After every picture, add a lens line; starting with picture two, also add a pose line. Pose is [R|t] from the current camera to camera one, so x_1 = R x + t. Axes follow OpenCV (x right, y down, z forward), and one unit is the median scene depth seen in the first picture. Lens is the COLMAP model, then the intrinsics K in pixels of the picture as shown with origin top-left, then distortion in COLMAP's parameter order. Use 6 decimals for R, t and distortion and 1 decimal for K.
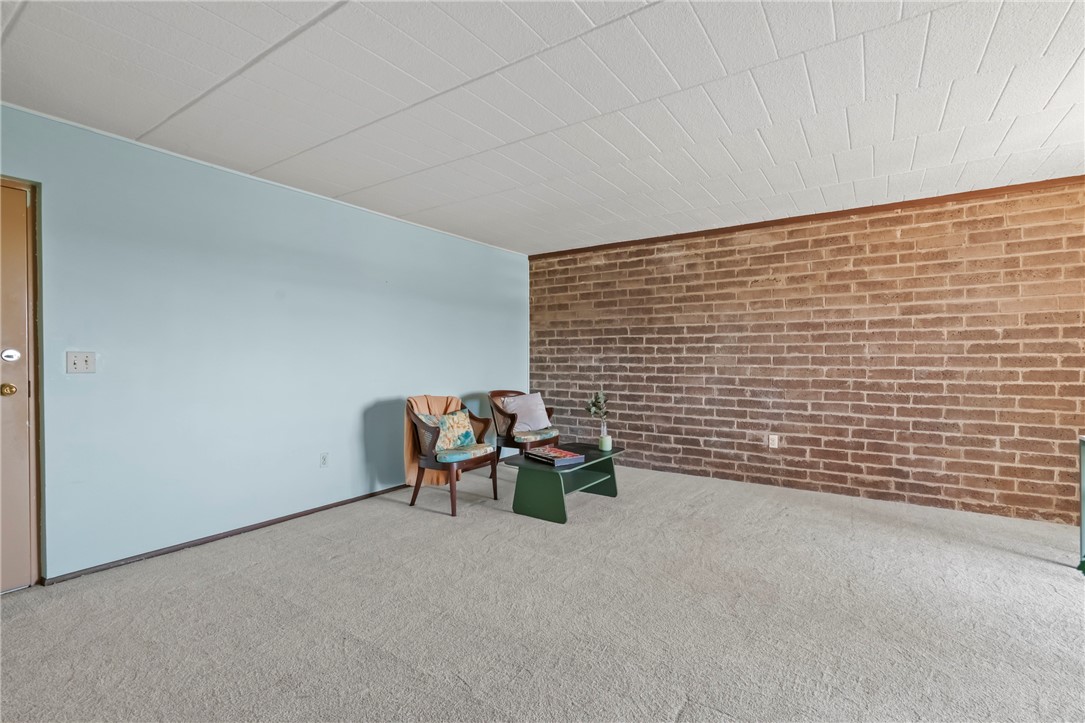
lens RADIAL K [[501.5, 0, 542.3], [0, 501.5, 367.8], [0, 0, 1]] dist [-0.013102, 0.005258]
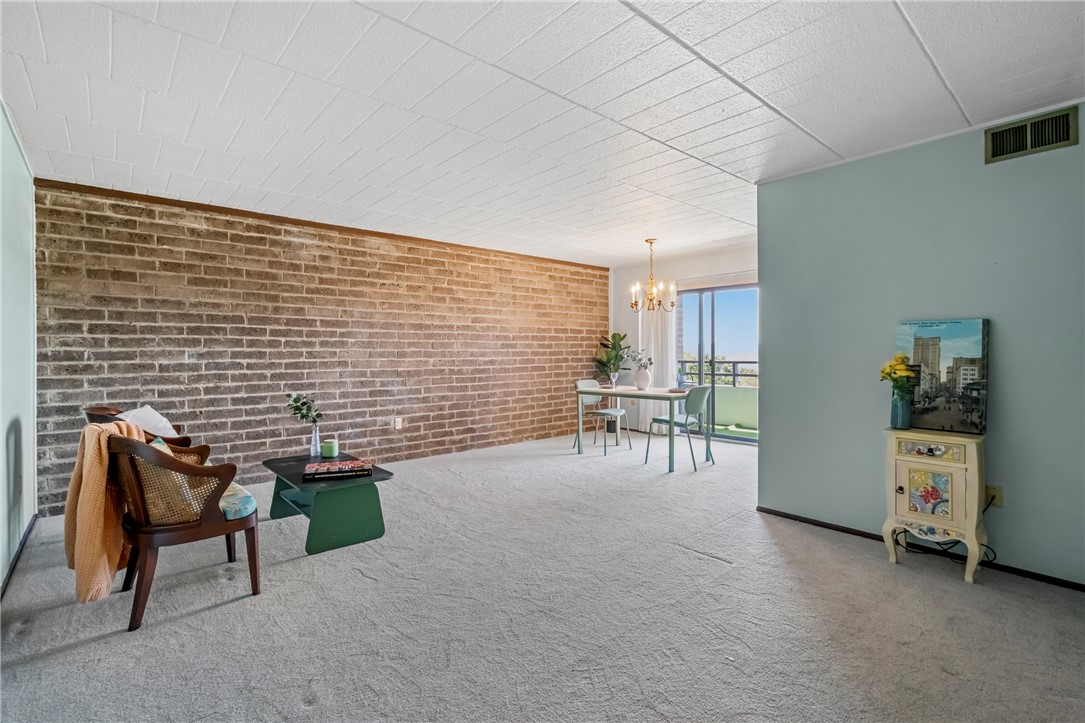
lens RADIAL K [[501.5, 0, 538.9], [0, 501.5, 354.2], [0, 0, 1]] dist [-0.013102, 0.005258]
pose [[0.242046, -0.005713, 0.970248, -0.575773], [0.022086, 0.999756, 0.000377, -0.007435], [-0.970013, 0.021338, 0.242113, 0.382641]]
